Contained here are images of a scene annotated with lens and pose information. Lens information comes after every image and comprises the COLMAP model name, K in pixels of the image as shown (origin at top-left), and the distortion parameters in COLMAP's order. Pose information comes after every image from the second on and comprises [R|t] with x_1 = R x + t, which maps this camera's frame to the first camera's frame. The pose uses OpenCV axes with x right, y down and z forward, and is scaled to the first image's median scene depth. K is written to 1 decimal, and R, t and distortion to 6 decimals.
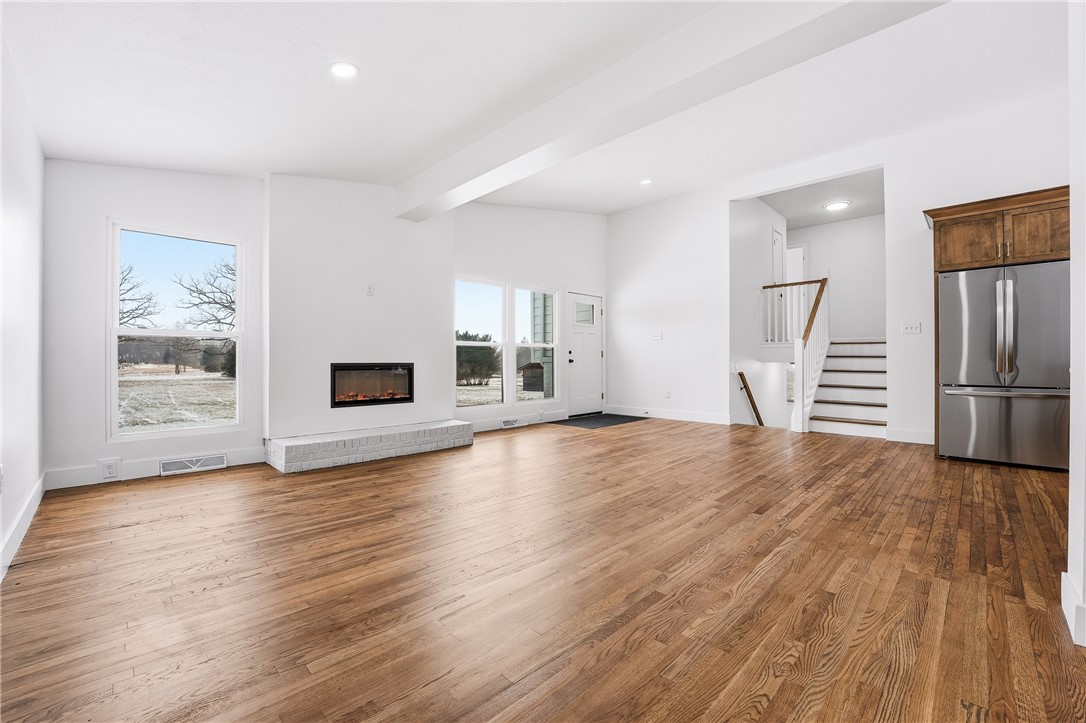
lens RADIAL K [[442.3, 0, 543.0], [0, 442.3, 361.5], [0, 0, 1]] dist [-0.025550, 0.000140]
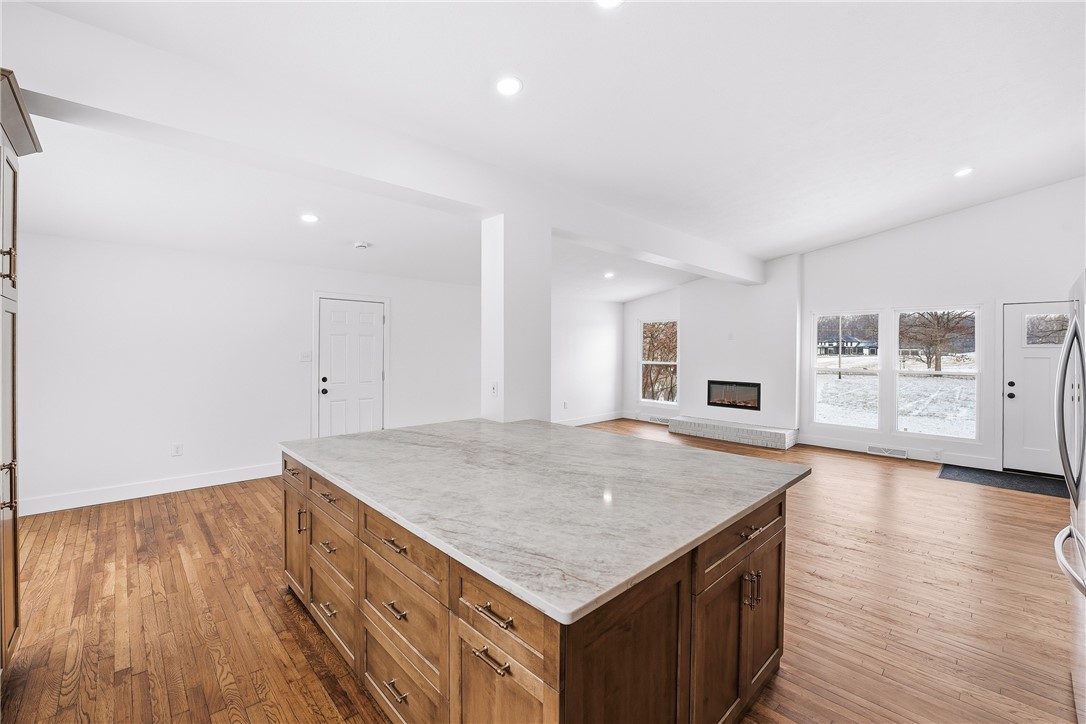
lens RADIAL K [[450.4, 0, 542.3], [0, 450.4, 364.6], [0, 0, 1]] dist [-0.025115, 0.000911]
pose [[-0.032862, 0.039565, -0.998676, 1.325215], [-0.009735, 0.999156, 0.039904, -0.122335], [0.999412, 0.011033, -0.032449, 0.383220]]
